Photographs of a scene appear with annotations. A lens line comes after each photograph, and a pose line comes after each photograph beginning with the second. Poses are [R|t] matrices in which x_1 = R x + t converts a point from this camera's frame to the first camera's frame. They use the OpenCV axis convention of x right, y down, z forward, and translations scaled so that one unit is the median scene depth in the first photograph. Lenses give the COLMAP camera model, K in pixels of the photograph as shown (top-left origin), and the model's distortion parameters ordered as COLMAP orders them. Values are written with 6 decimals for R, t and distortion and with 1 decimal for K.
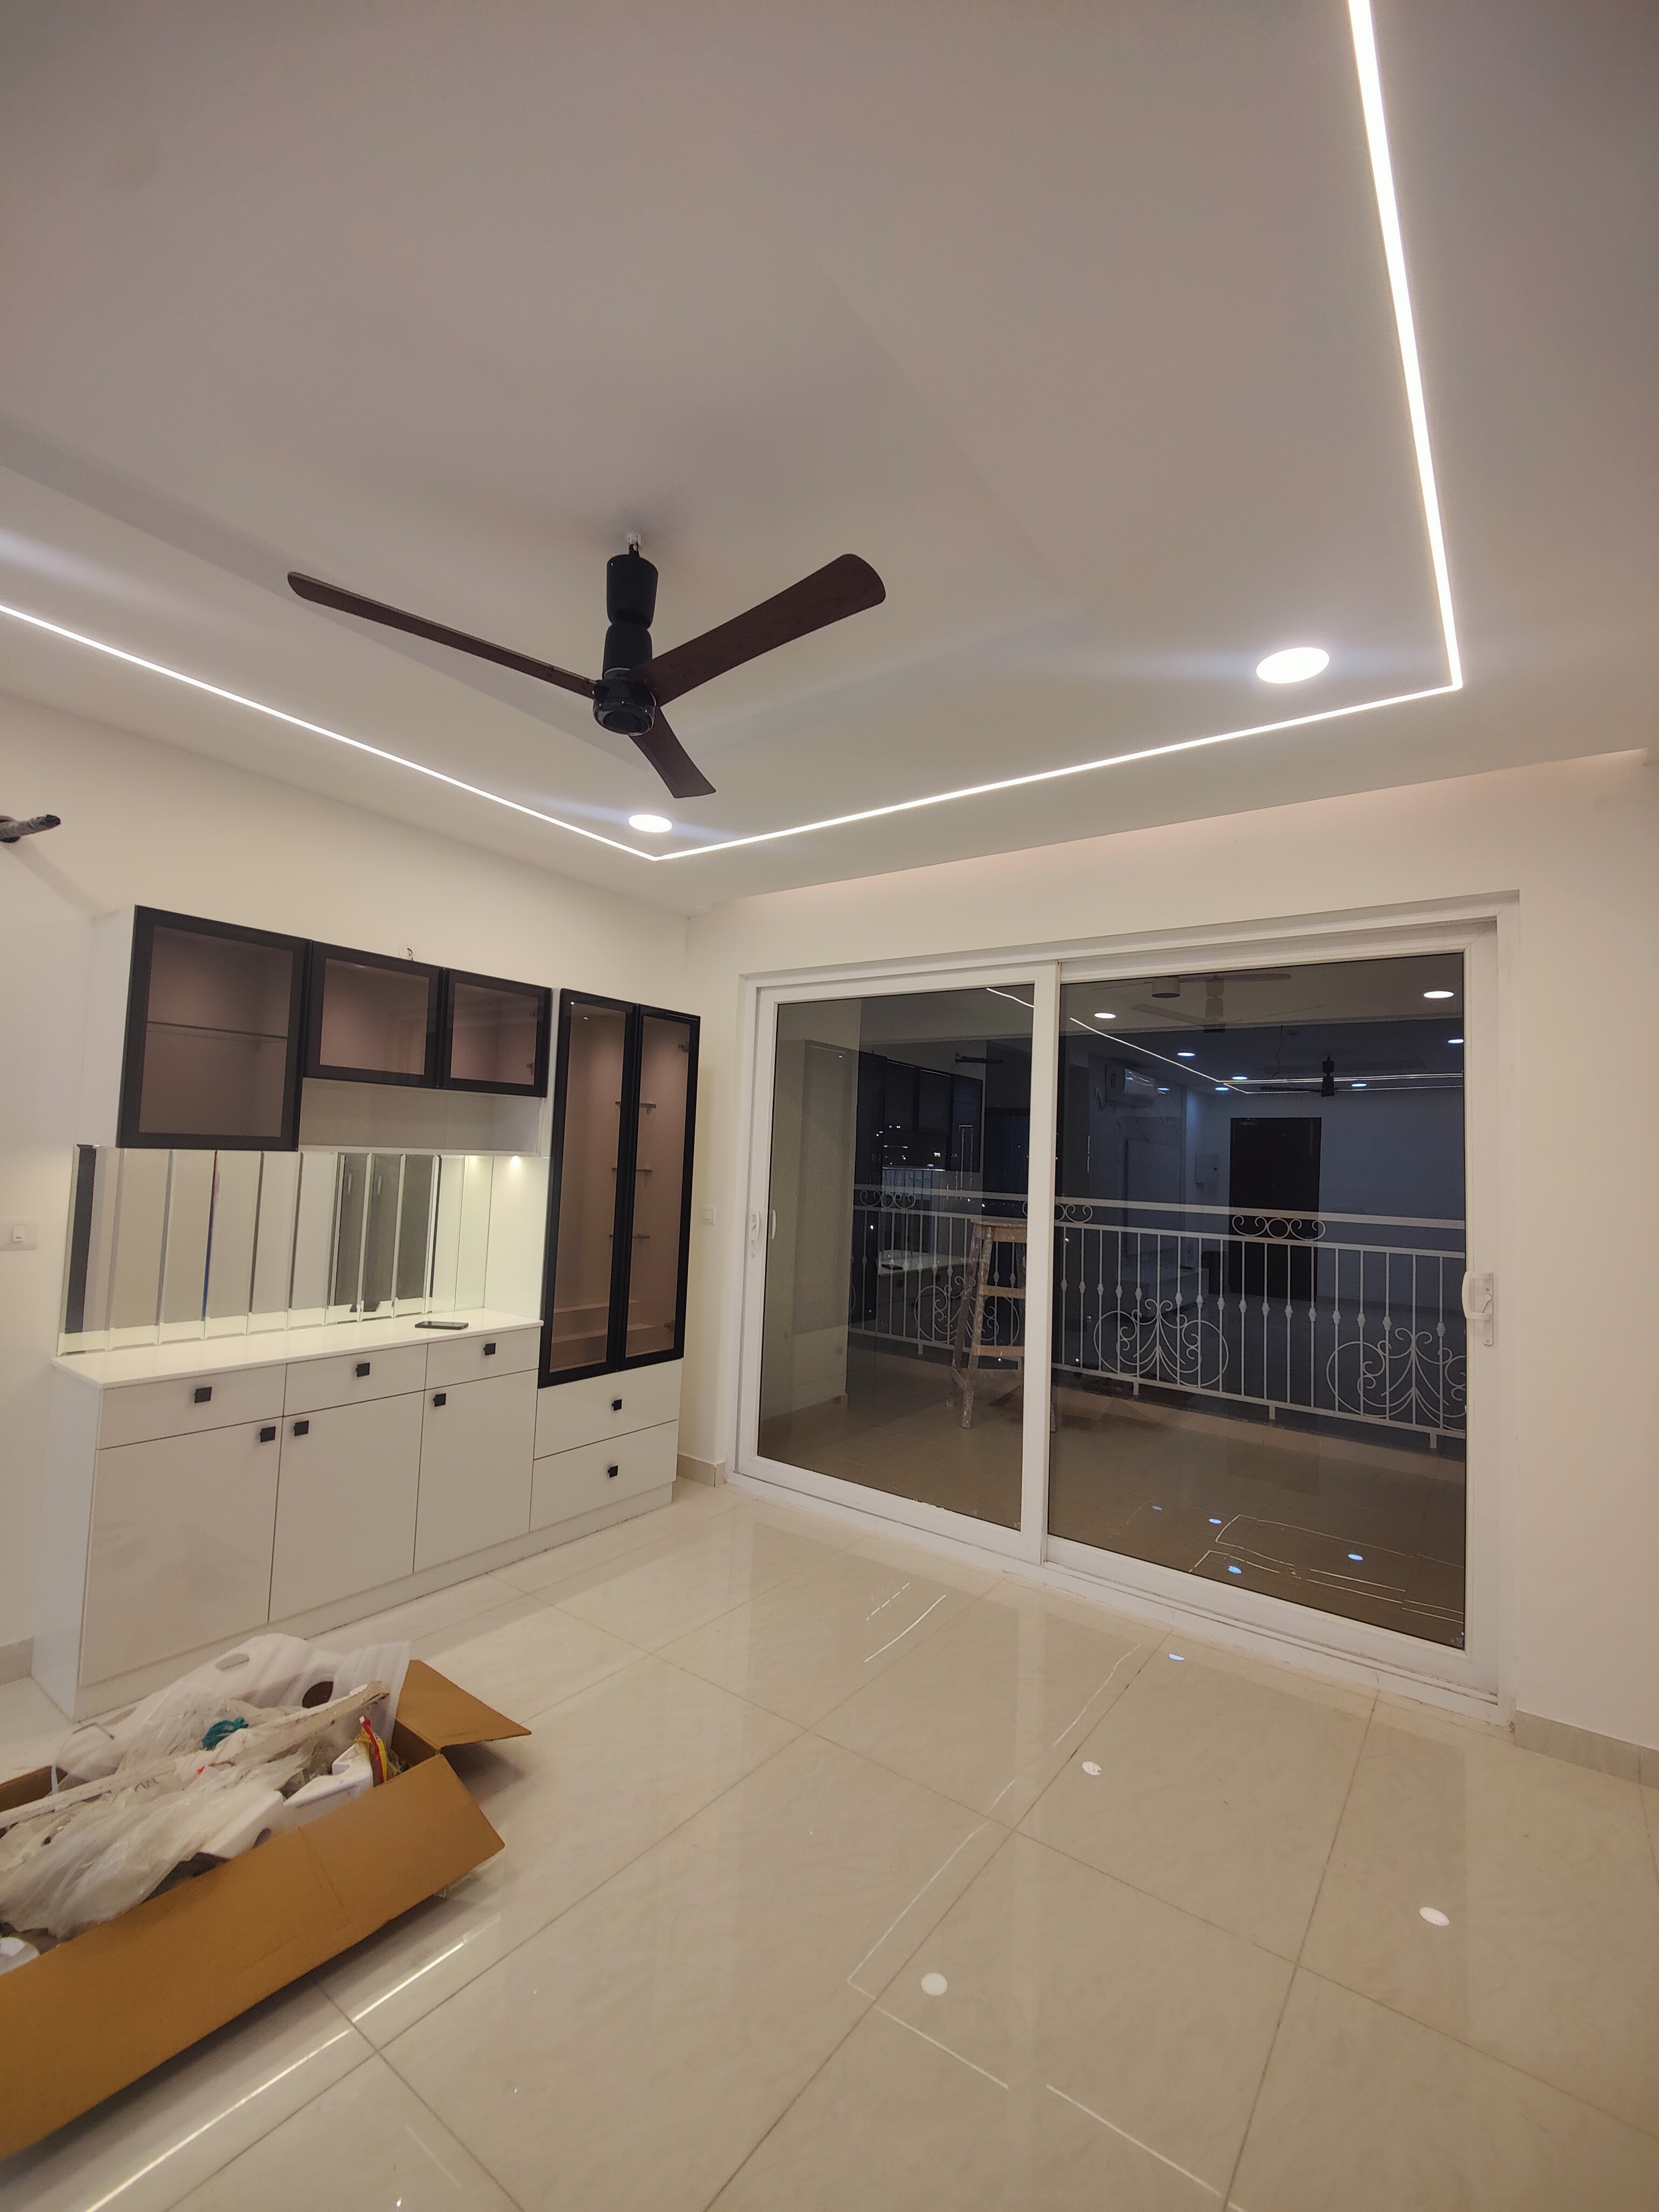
lens RADIAL K [[965.9, 0, 829.2], [0, 965.9, 1108.4], [0, 0, 1]] dist [0.002377, 0.000432]
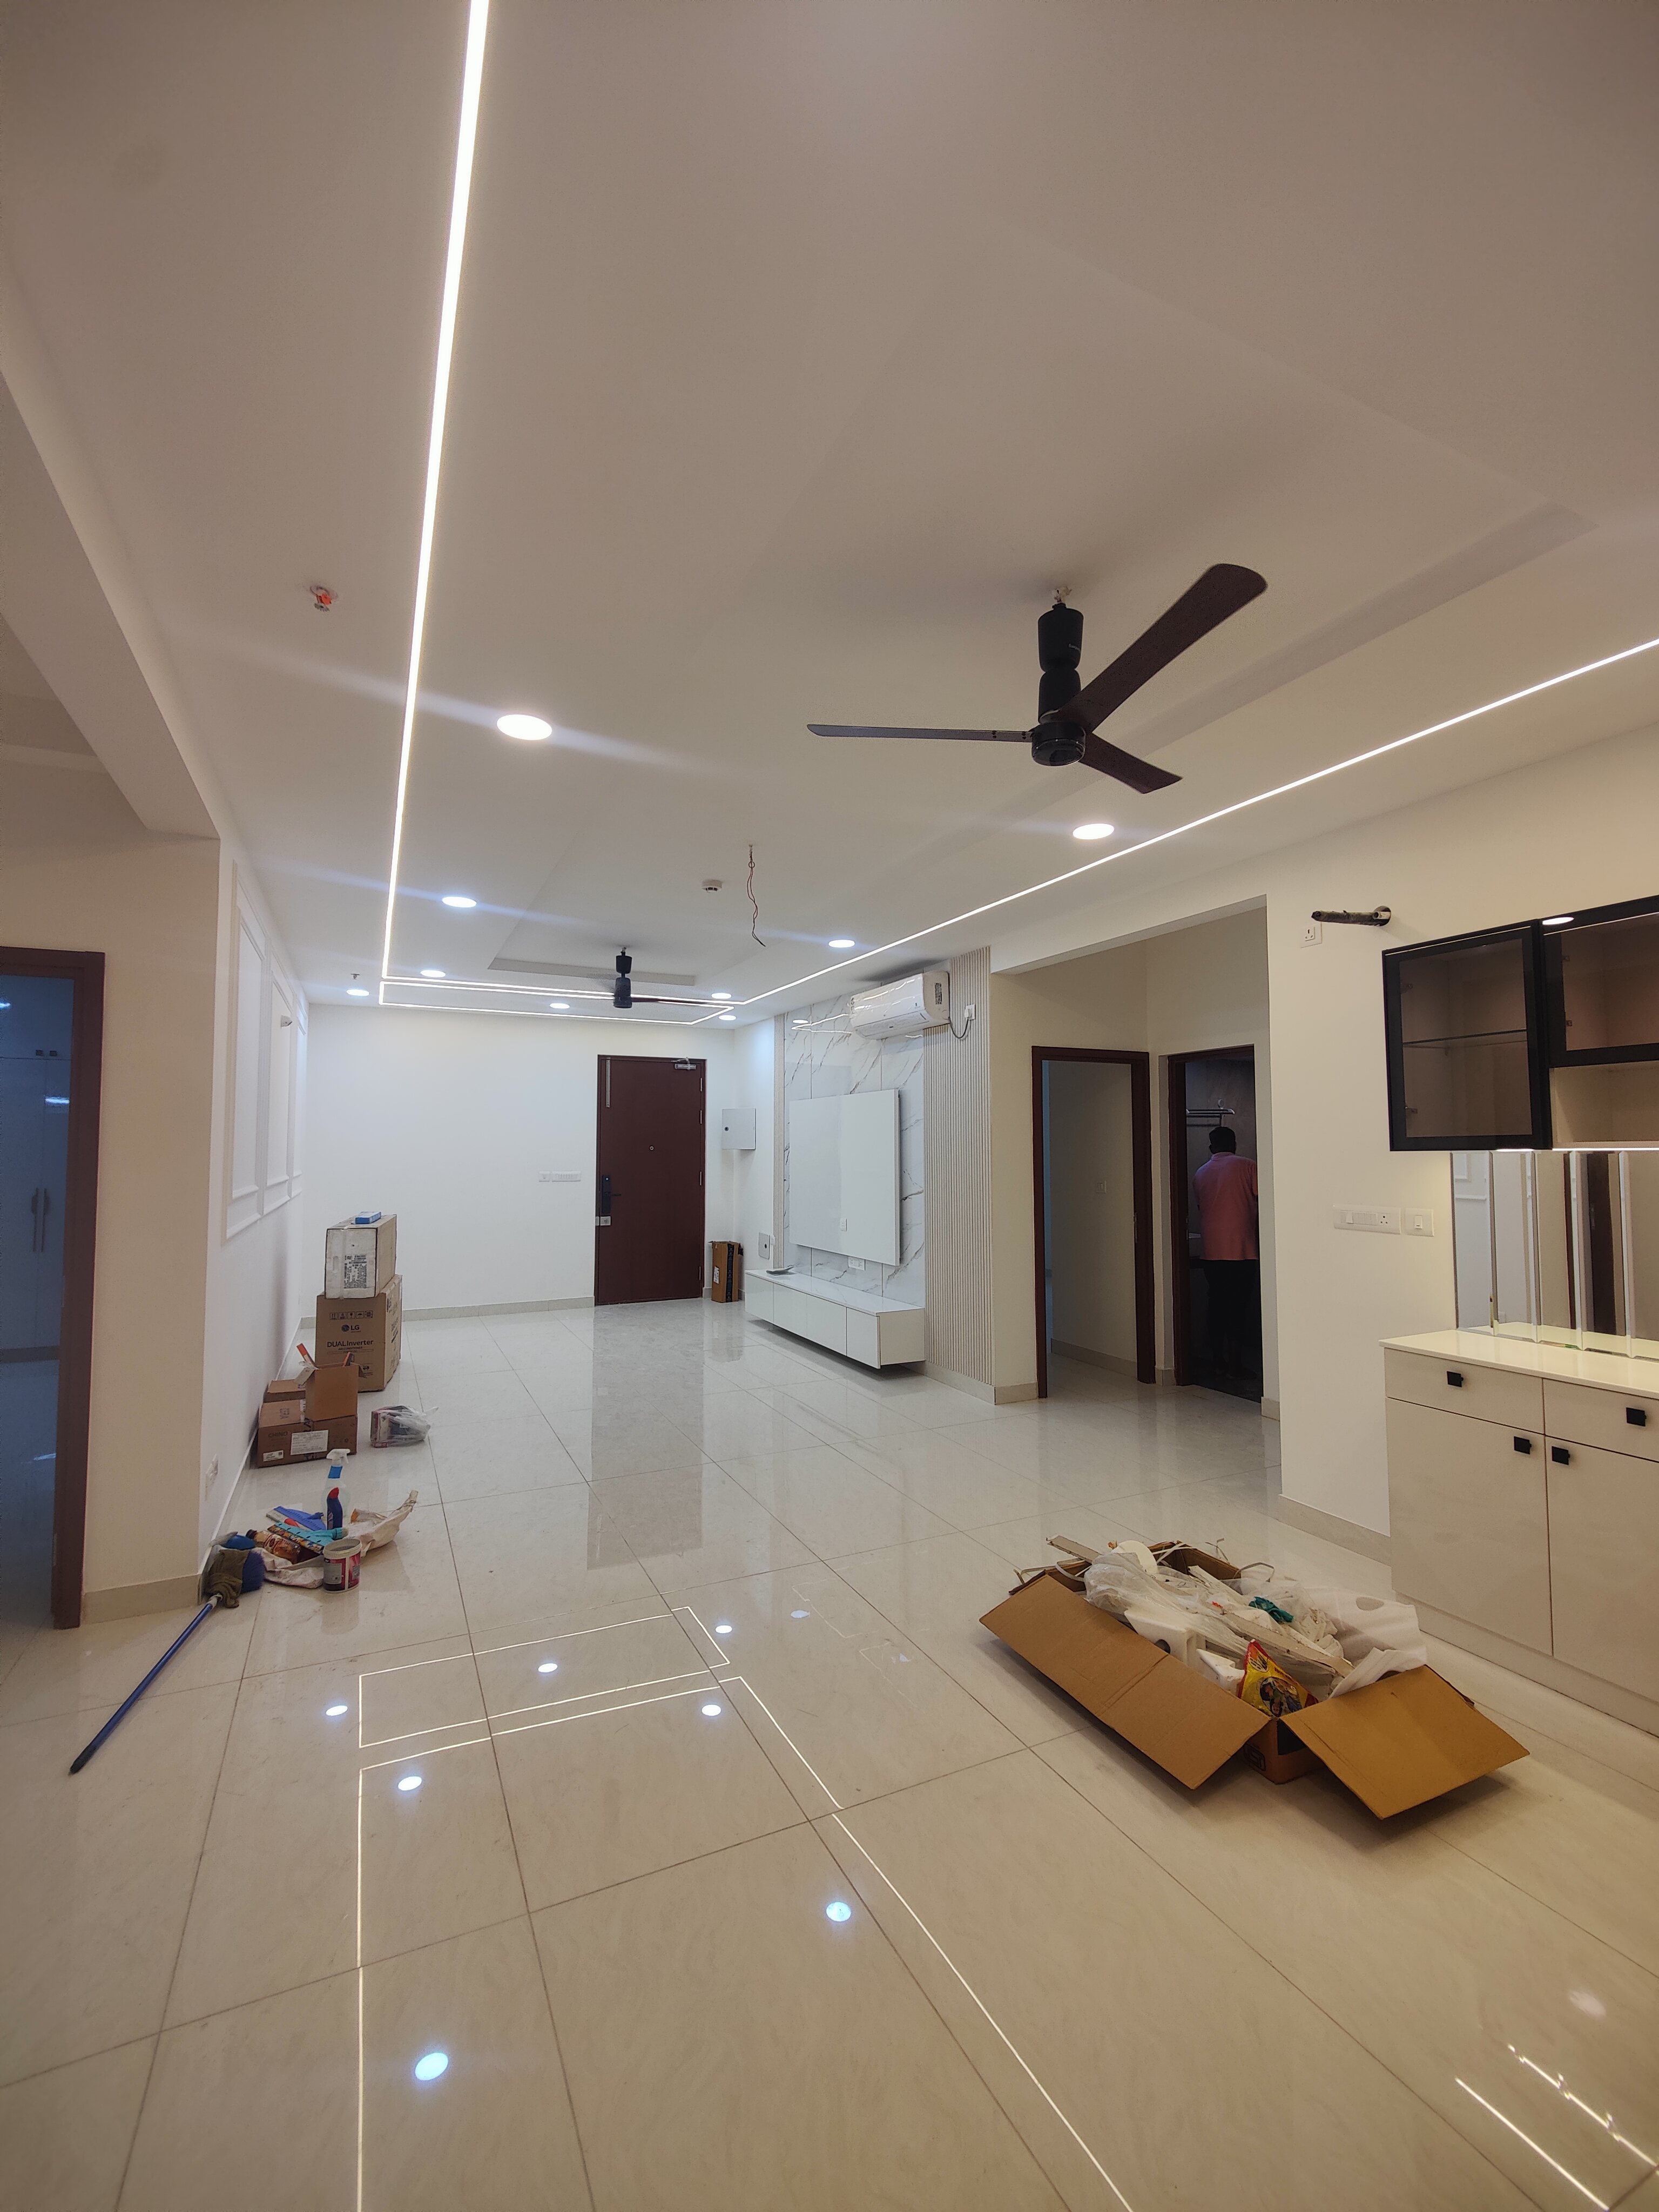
lens RADIAL K [[965.9, 0, 817.3], [0, 965.9, 1097.3], [0, 0, 1]] dist [0.002377, 0.000432]
pose [[-0.481232, -0.082464, -0.872706, 0.616348], [0.031600, 0.993286, -0.111283, 0.078701], [0.876023, -0.081131, -0.475395, 0.866543]]
